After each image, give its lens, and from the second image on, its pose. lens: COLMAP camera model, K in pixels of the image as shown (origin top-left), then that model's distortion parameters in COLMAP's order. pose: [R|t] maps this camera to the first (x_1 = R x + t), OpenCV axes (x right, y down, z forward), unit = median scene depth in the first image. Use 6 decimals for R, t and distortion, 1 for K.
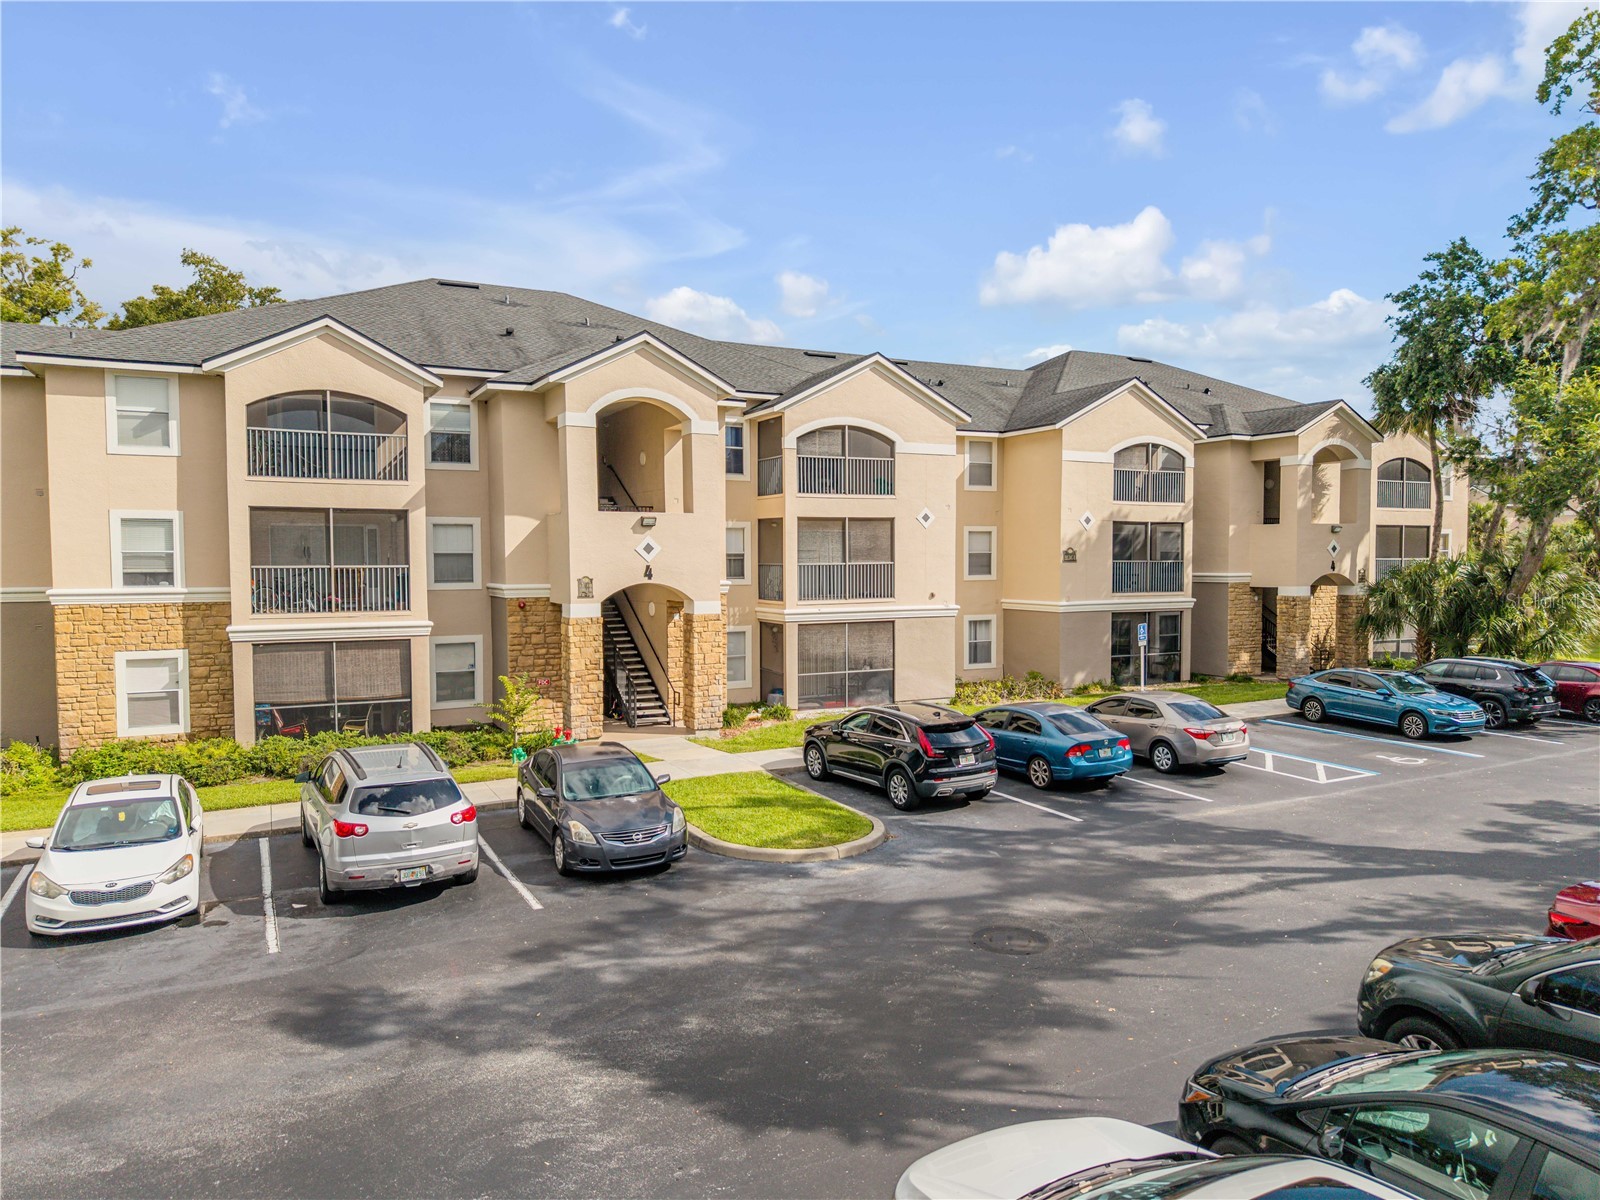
lens RADIAL K [[1082.3, 0, 801.6], [0, 1082.3, 602.4], [0, 0, 1]] dist [0.006993, 0.003662]
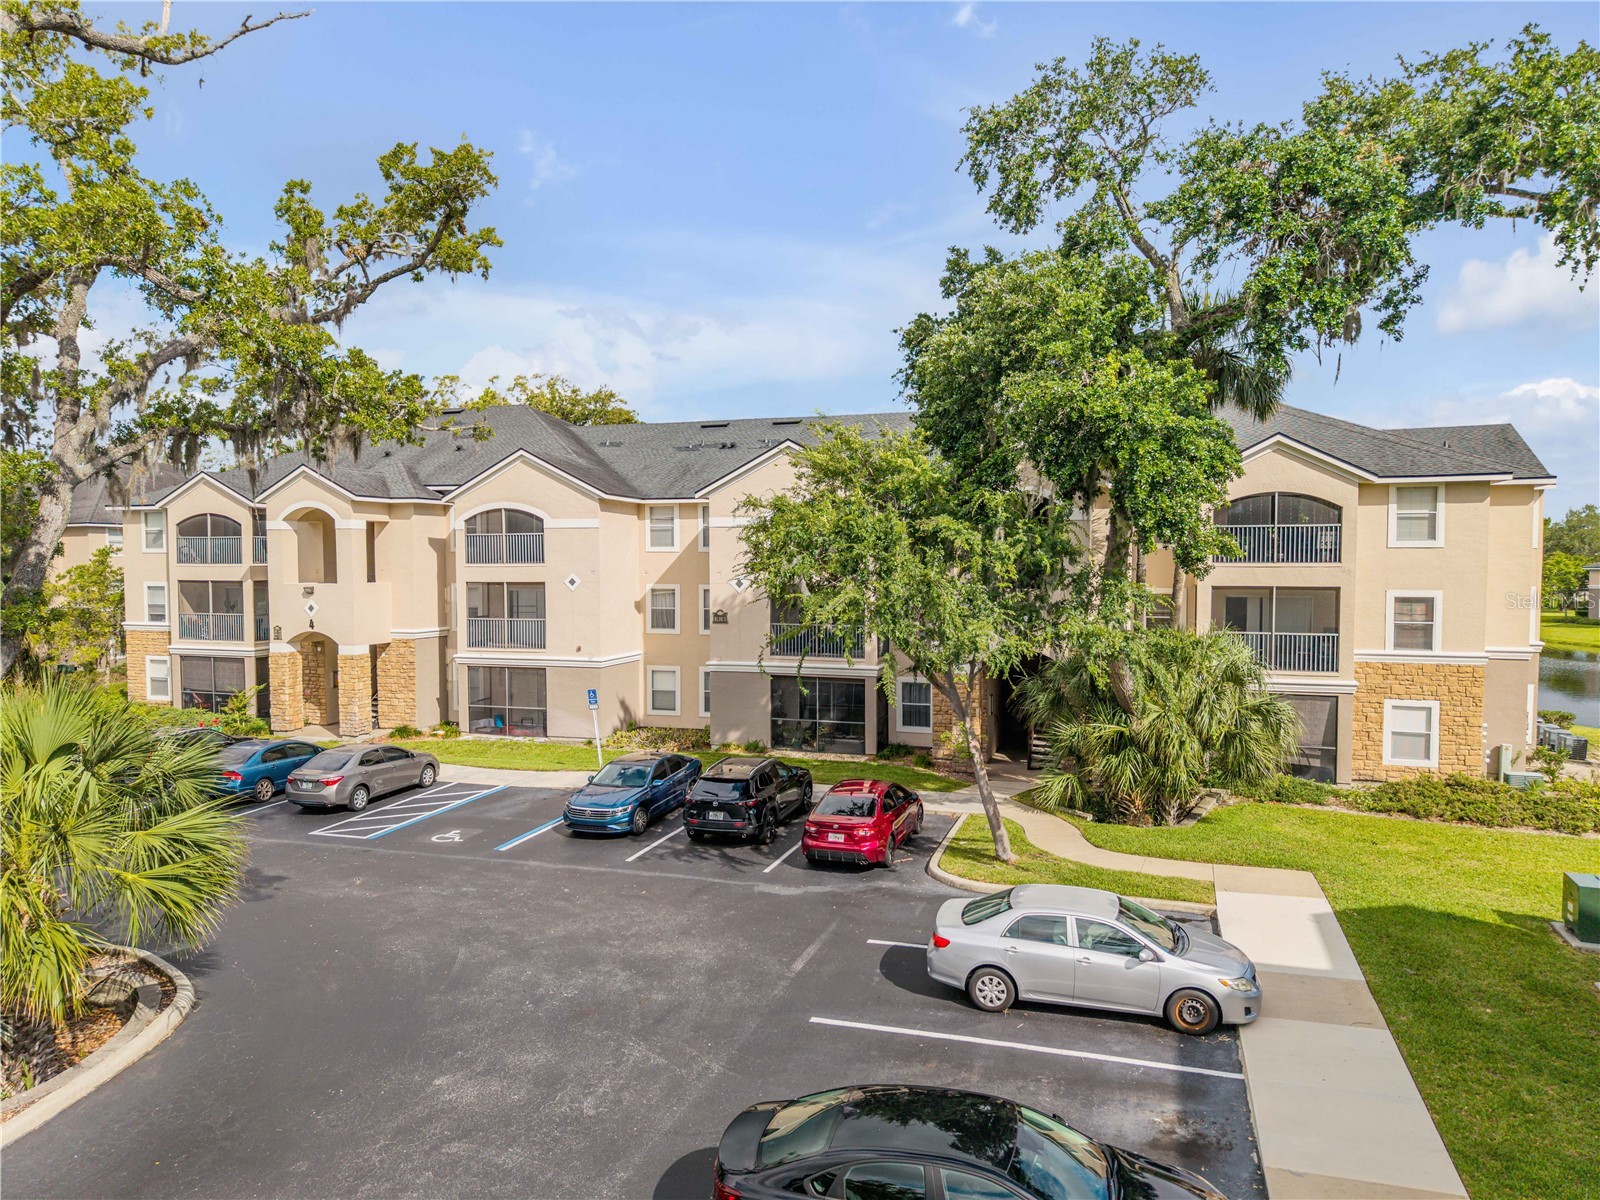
lens RADIAL K [[1082.3, 0, 801.6], [0, 1082.3, 602.4], [0, 0, 1]] dist [0.006993, 0.003662]
pose [[0.692059, 0.031656, -0.721146, 1.421373], [-0.030279, 0.999432, 0.014814, -0.101908], [0.721205, 0.011583, 0.692625, 0.463298]]
